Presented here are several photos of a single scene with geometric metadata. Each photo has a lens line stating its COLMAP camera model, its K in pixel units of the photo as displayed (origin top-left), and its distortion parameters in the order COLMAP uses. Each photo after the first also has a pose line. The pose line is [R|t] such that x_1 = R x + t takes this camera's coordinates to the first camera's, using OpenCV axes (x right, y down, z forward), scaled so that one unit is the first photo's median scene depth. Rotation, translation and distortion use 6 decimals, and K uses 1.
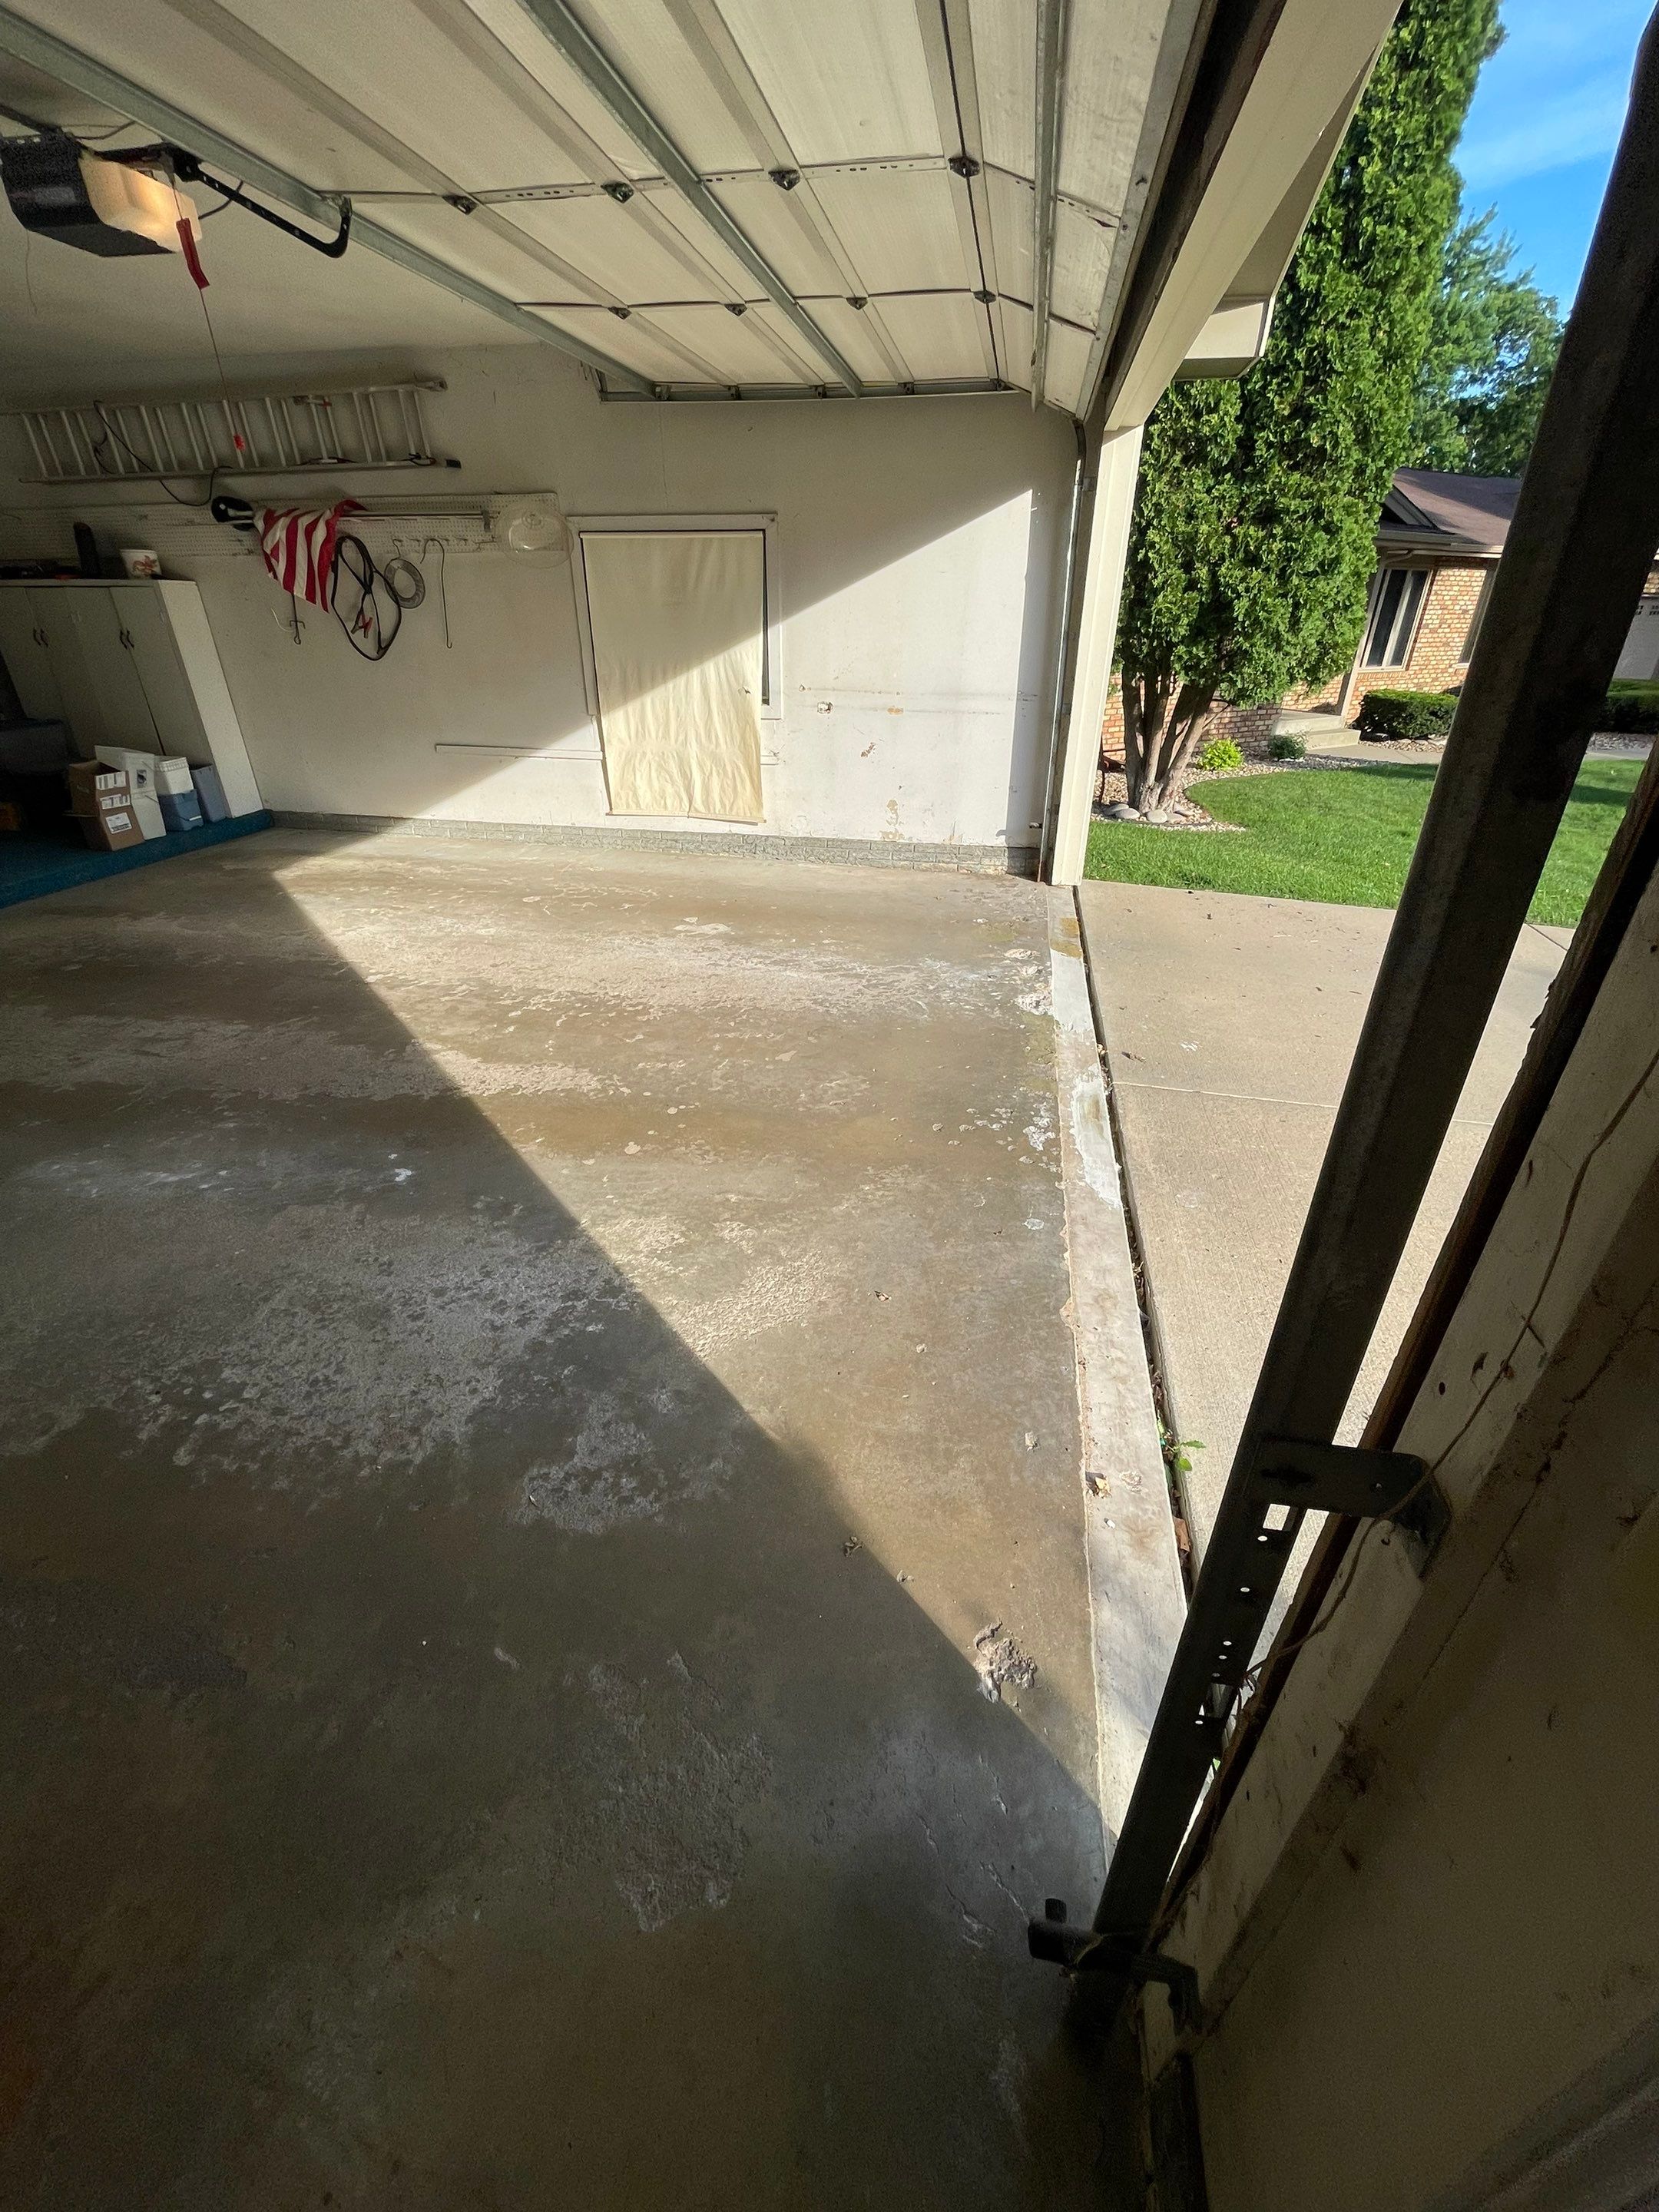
lens RADIAL K [[886.0, 0, 824.1], [0, 886.0, 1106.3], [0, 0, 1]] dist [-0.000327, -0.001929]
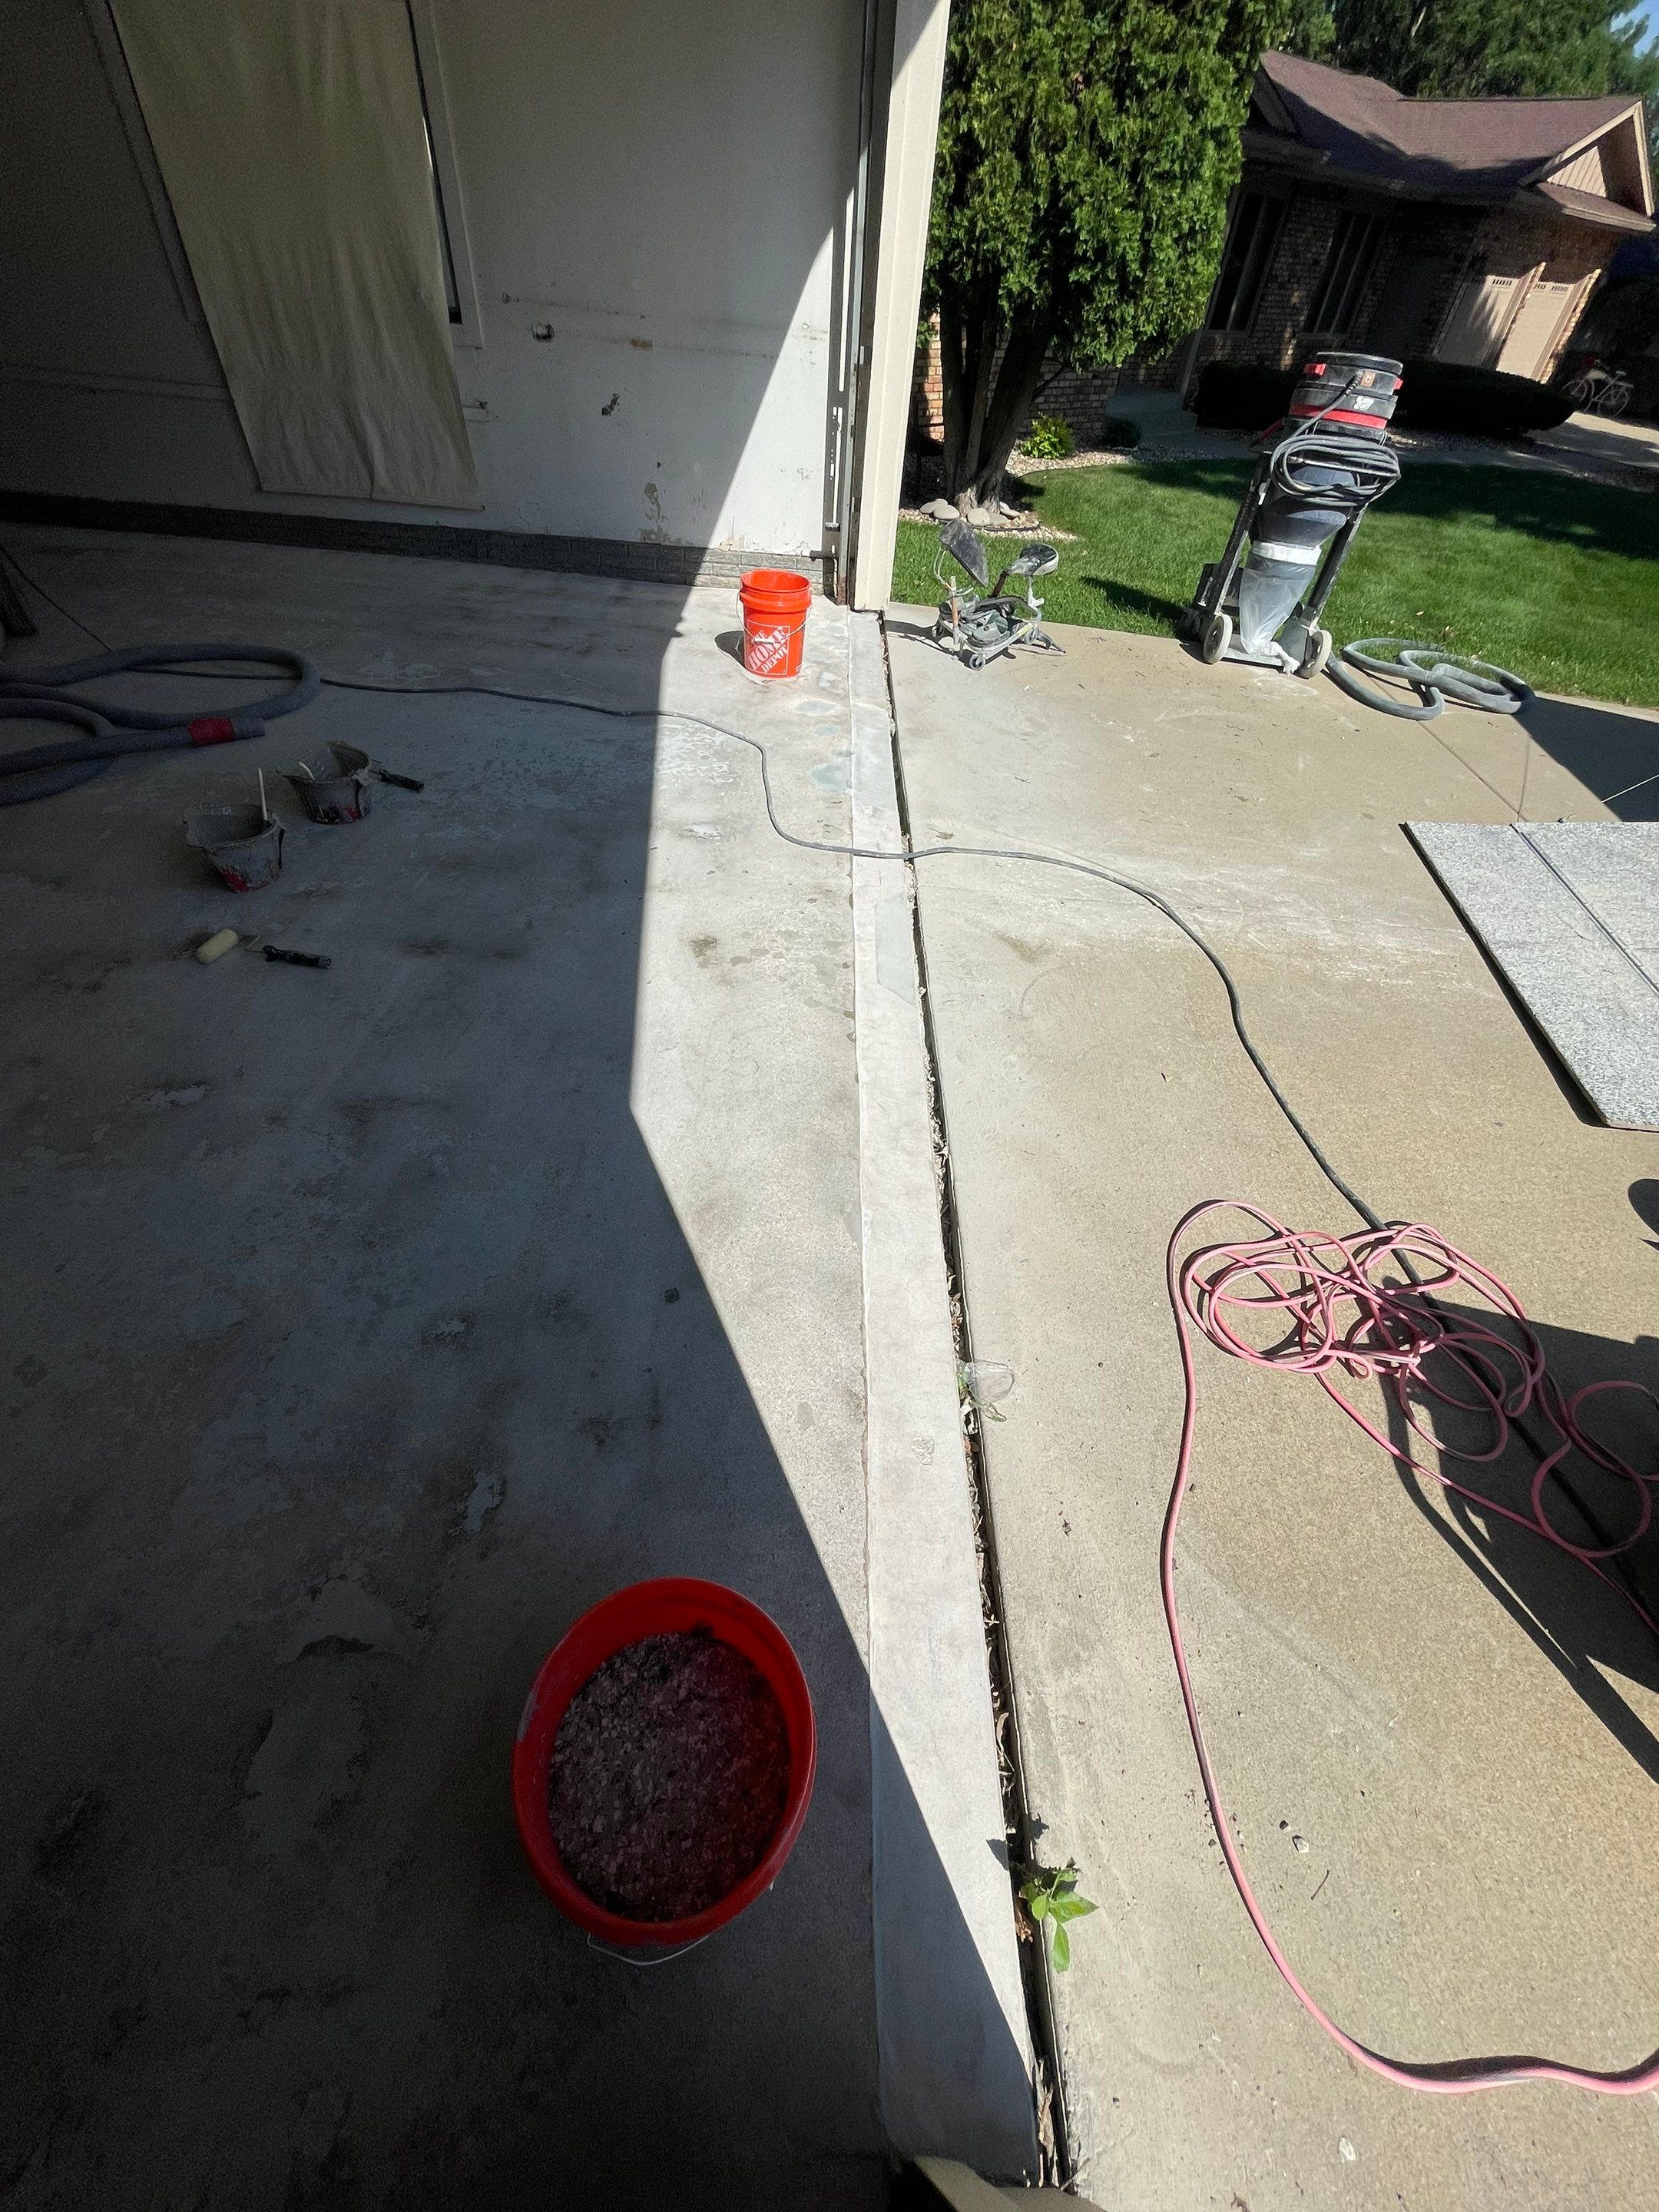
lens RADIAL K [[891.2, 0, 822.0], [0, 891.2, 1104.3], [0, 0, 1]] dist [-0.001045, -0.000138]
pose [[0.980731, -0.084184, 0.176294, 0.043848], [0.033178, 0.961056, 0.274354, -0.037286], [-0.192525, -0.263219, 0.945331, 0.104655]]
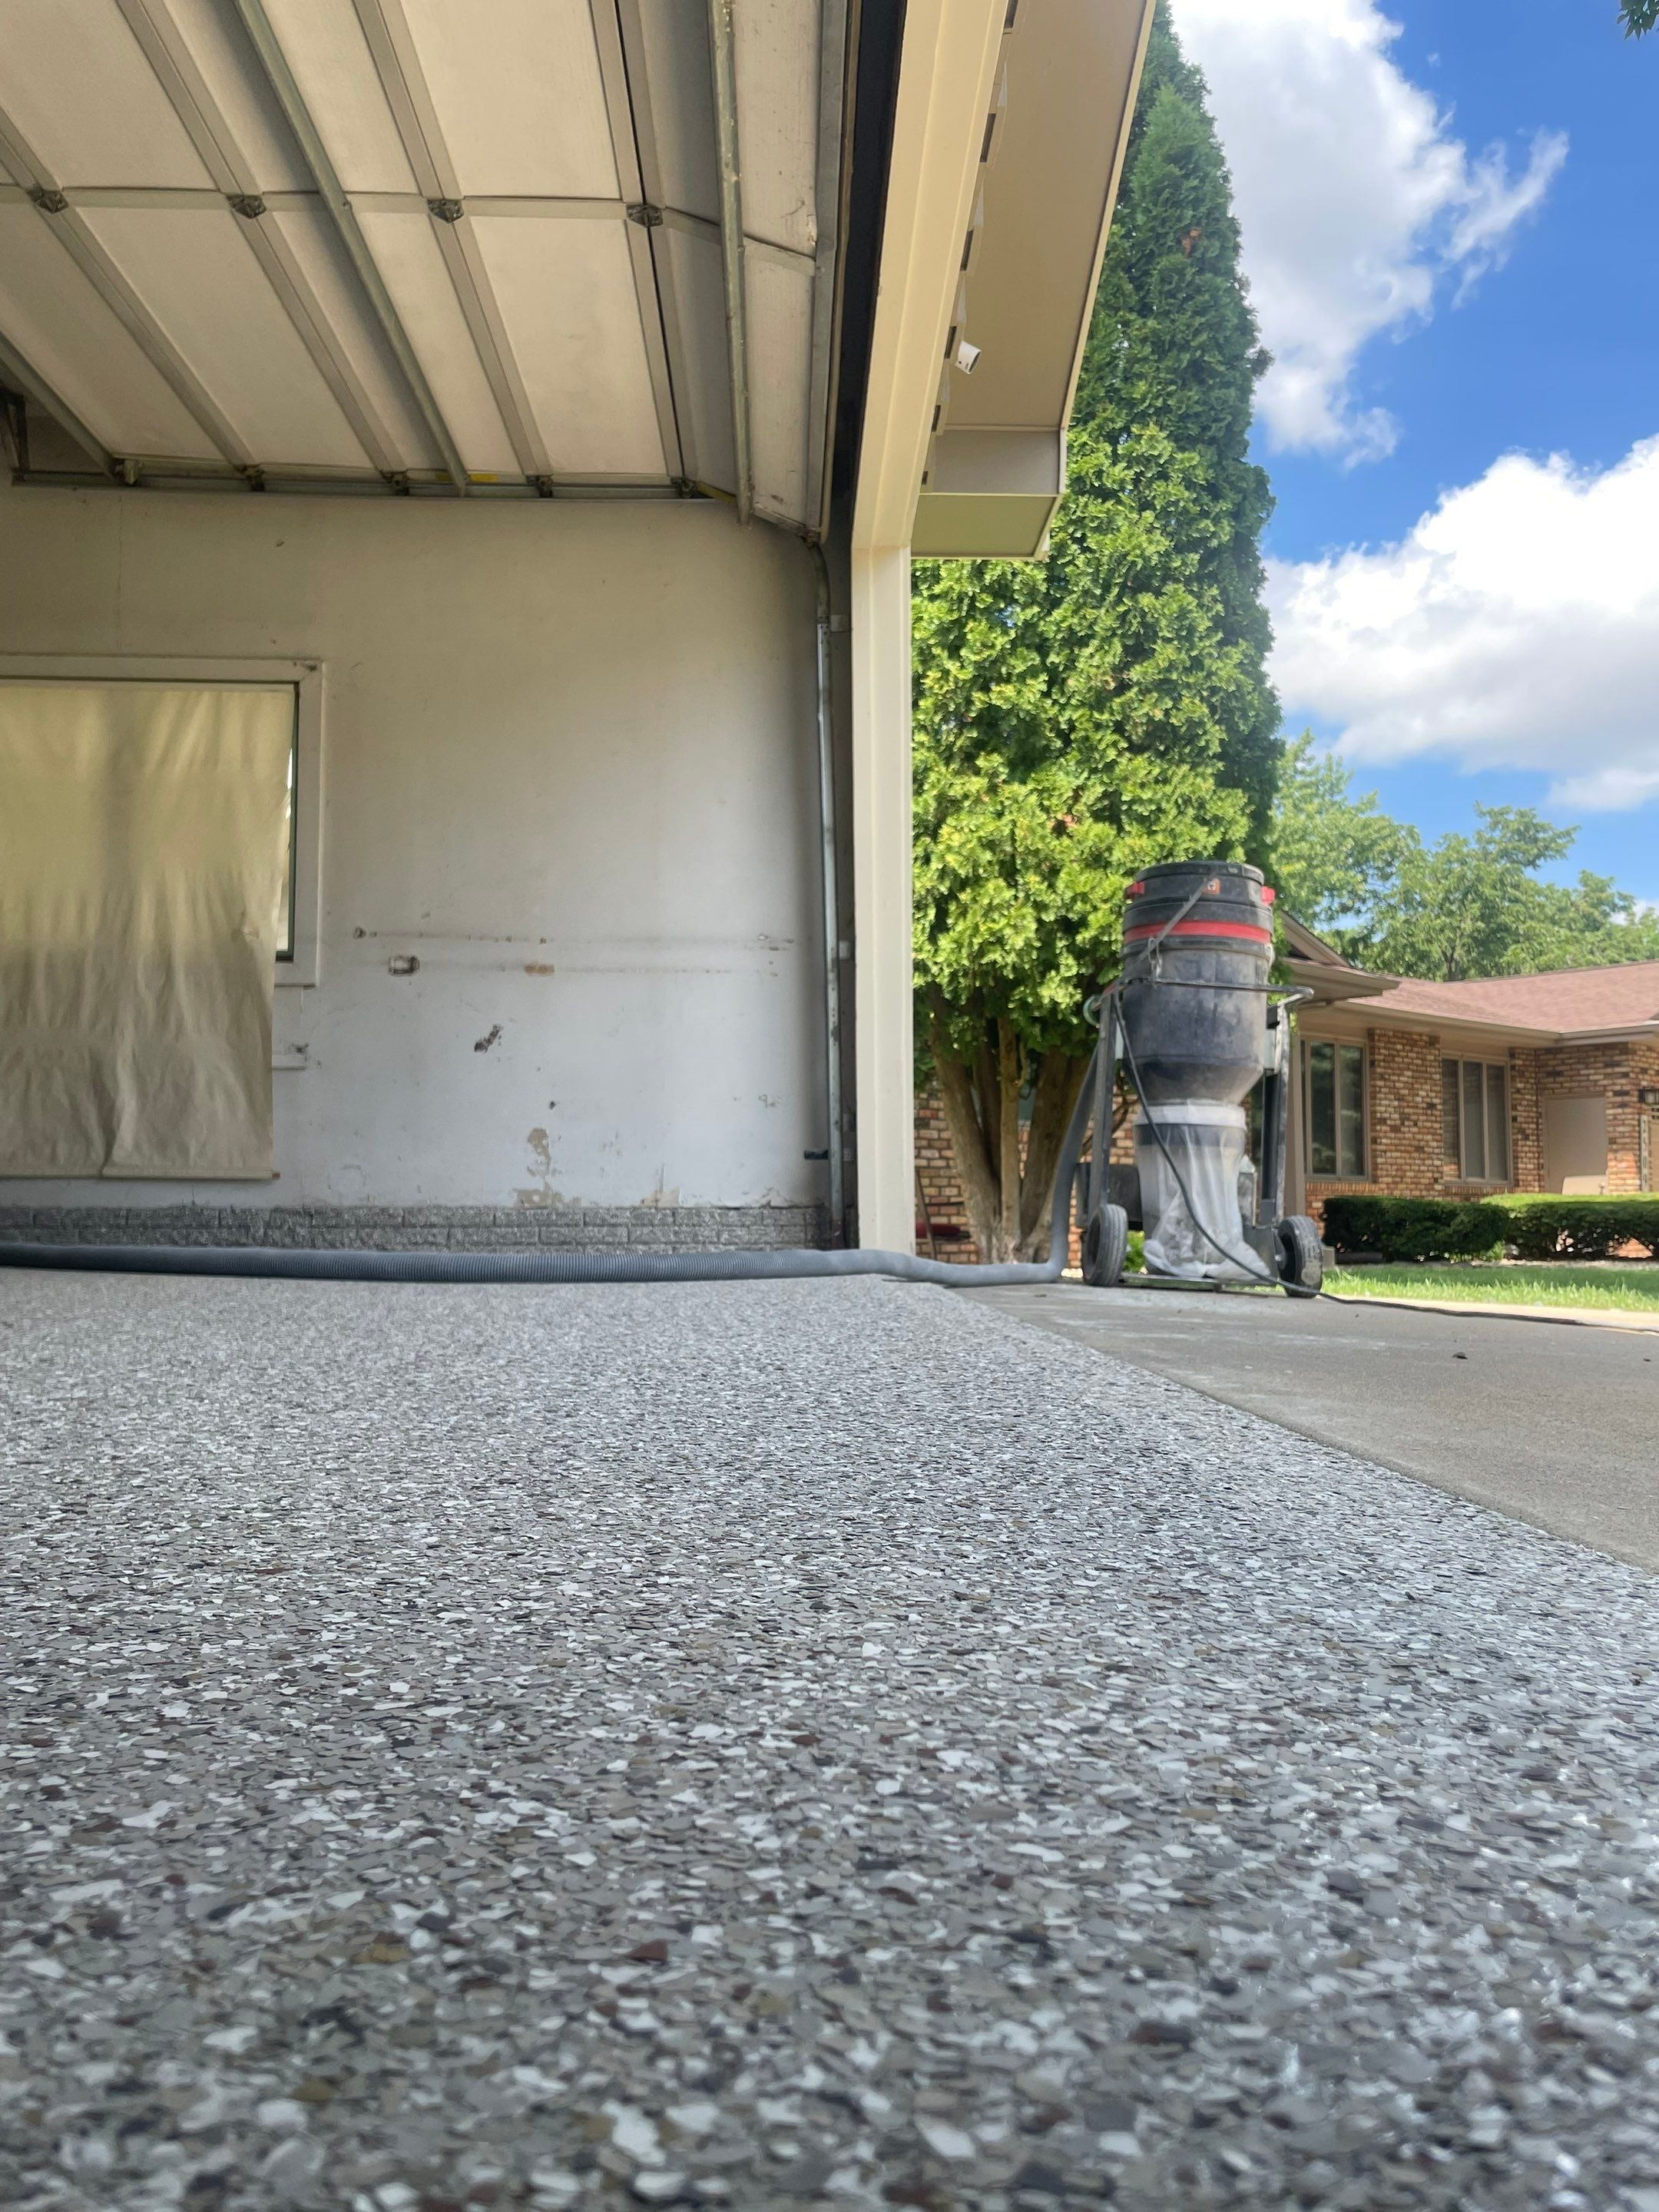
lens RADIAL K [[1686.2, 0, 825.1], [0, 1686.2, 1091.2], [0, 0, 1]] dist [0.106240, -0.128347]
pose [[0.974986, 0.013219, 0.221875, 0.022605], [0.112329, 0.832068, -0.543180, 0.195390], [-0.191795, 0.554516, 0.809769, 0.173661]]
